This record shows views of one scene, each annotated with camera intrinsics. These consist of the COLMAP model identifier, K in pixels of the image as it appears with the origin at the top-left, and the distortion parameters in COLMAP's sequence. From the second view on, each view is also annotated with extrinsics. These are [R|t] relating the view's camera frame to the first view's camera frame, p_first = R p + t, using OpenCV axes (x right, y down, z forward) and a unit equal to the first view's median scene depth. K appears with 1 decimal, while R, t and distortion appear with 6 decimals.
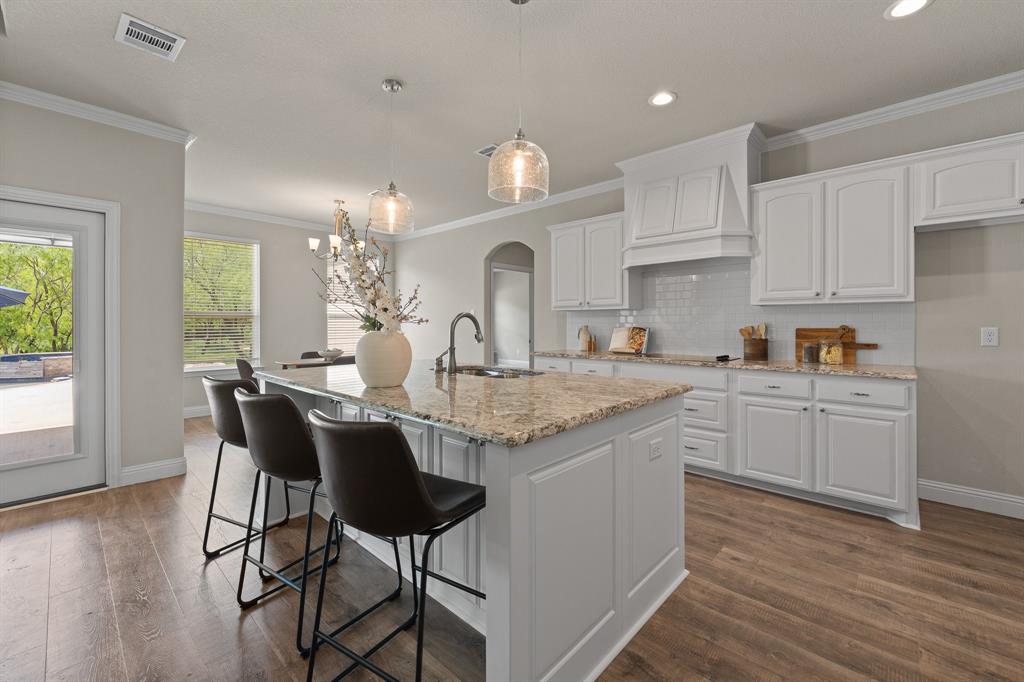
lens RADIAL K [[421.5, 0, 512.8], [0, 421.5, 338.8], [0, 0, 1]] dist [0.012510, -0.000115]
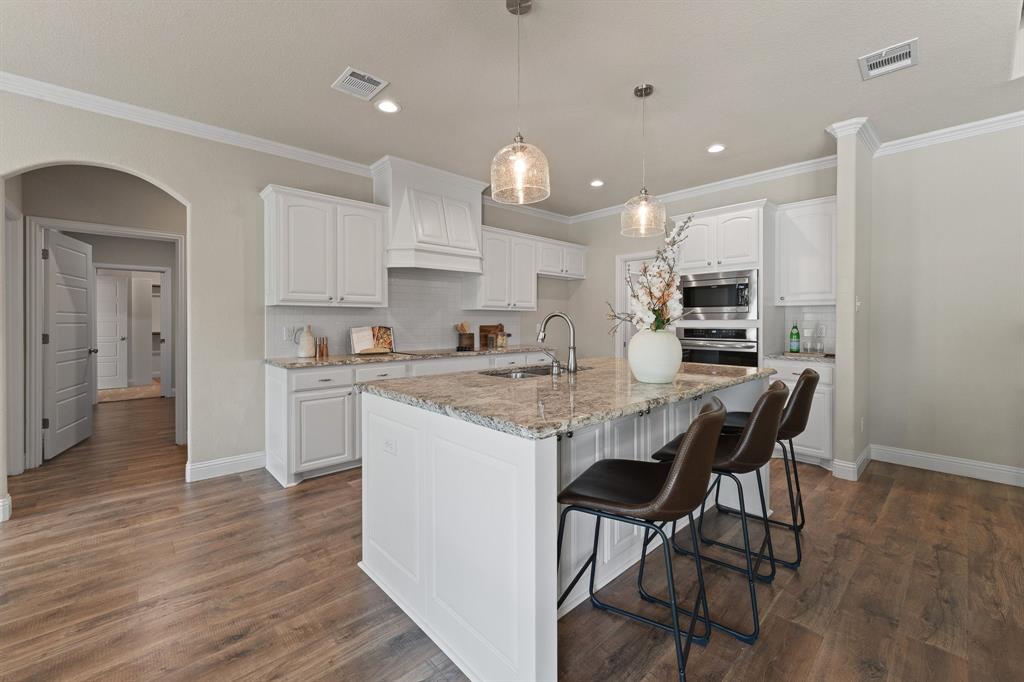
lens RADIAL K [[421.5, 0, 512.8], [0, 421.5, 338.8], [0, 0, 1]] dist [0.012510, -0.000115]
pose [[0.078980, -0.040270, 0.996063, -0.771832], [0.039578, 0.998523, 0.037231, -0.027515], [-0.996090, 0.036482, 0.080457, 0.722167]]
